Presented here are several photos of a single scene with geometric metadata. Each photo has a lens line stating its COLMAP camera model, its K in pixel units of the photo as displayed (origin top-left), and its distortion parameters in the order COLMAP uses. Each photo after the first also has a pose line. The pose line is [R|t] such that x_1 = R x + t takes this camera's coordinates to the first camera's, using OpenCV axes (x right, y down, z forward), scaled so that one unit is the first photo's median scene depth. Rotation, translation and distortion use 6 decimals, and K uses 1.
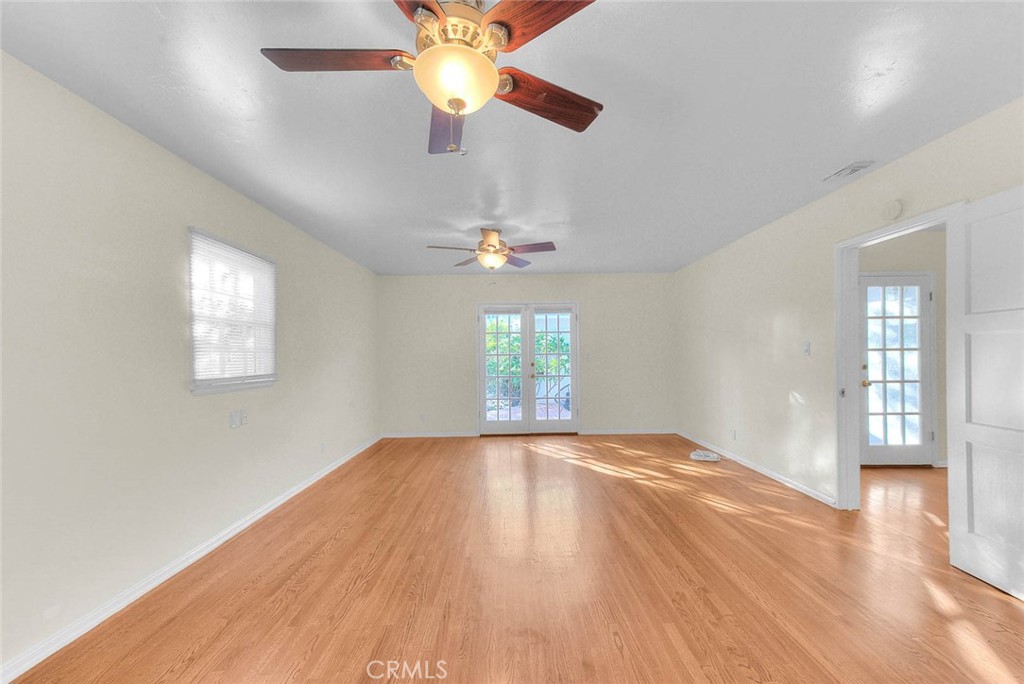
lens RADIAL K [[395.4, 0, 518.4], [0, 395.4, 361.0], [0, 0, 1]] dist [0.011547, -0.000039]
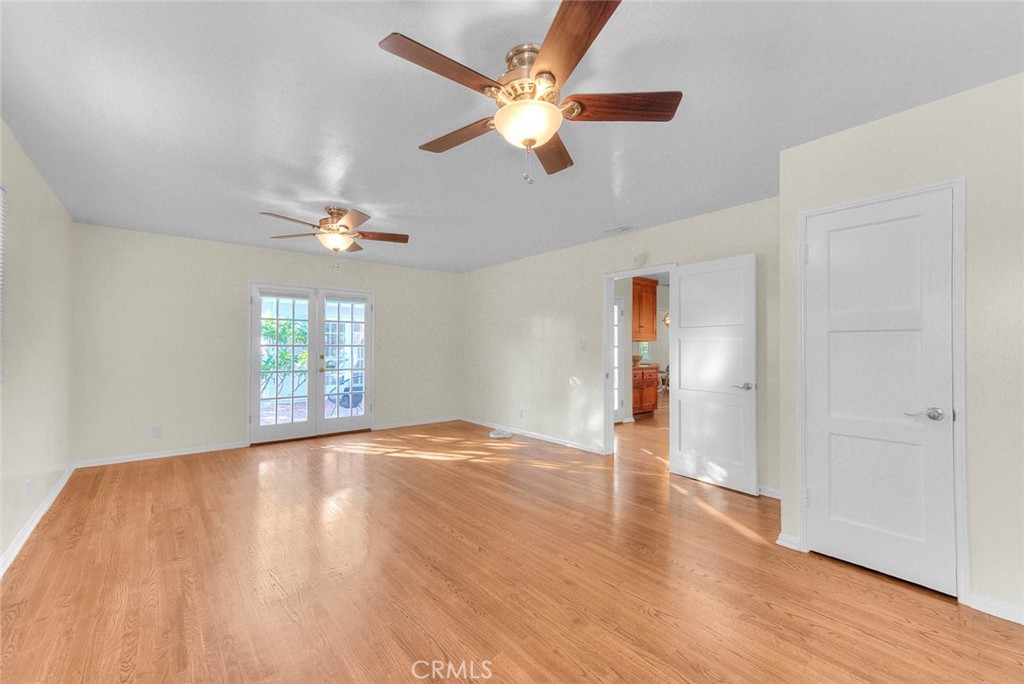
lens RADIAL K [[412.4, 0, 509.8], [0, 412.4, 348.0], [0, 0, 1]] dist [0.011385, -0.000068]
pose [[0.790172, 0.013899, 0.612727, -0.336816], [-0.004322, 0.999844, -0.017108, 0.004438], [-0.612870, 0.010870, 0.790109, 0.009999]]
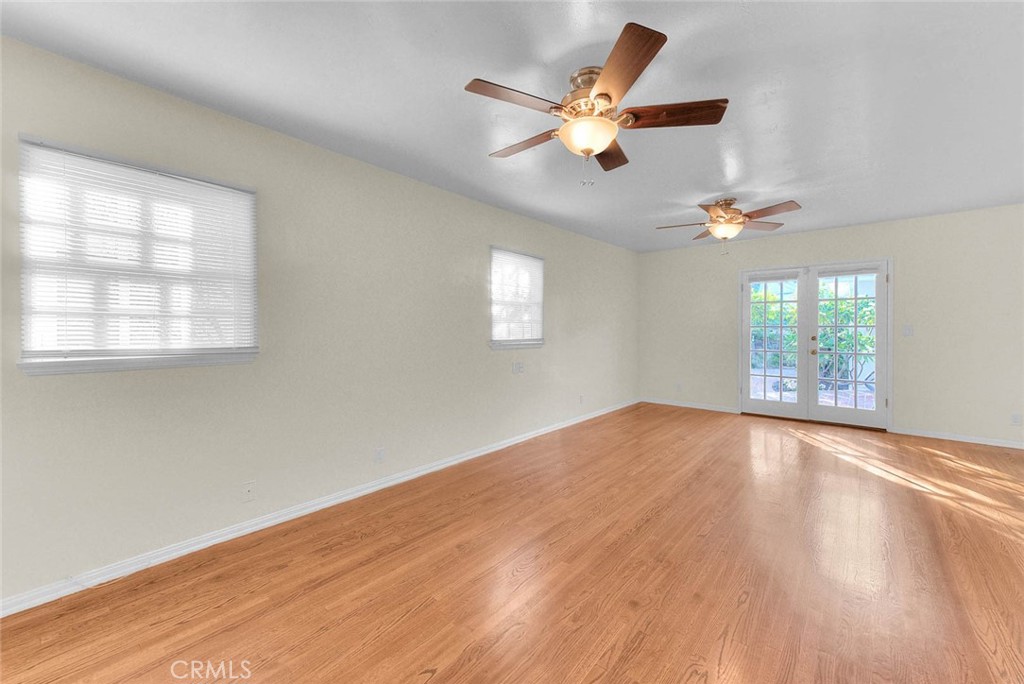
lens RADIAL K [[398.0, 0, 512.8], [0, 398.0, 330.1], [0, 0, 1]] dist [0.000056, -0.000162]
pose [[0.742363, 0.015197, -0.669825, 0.213046], [-0.016548, 0.999854, 0.004345, -0.001892], [0.669793, 0.007858, 0.742506, -0.089686]]
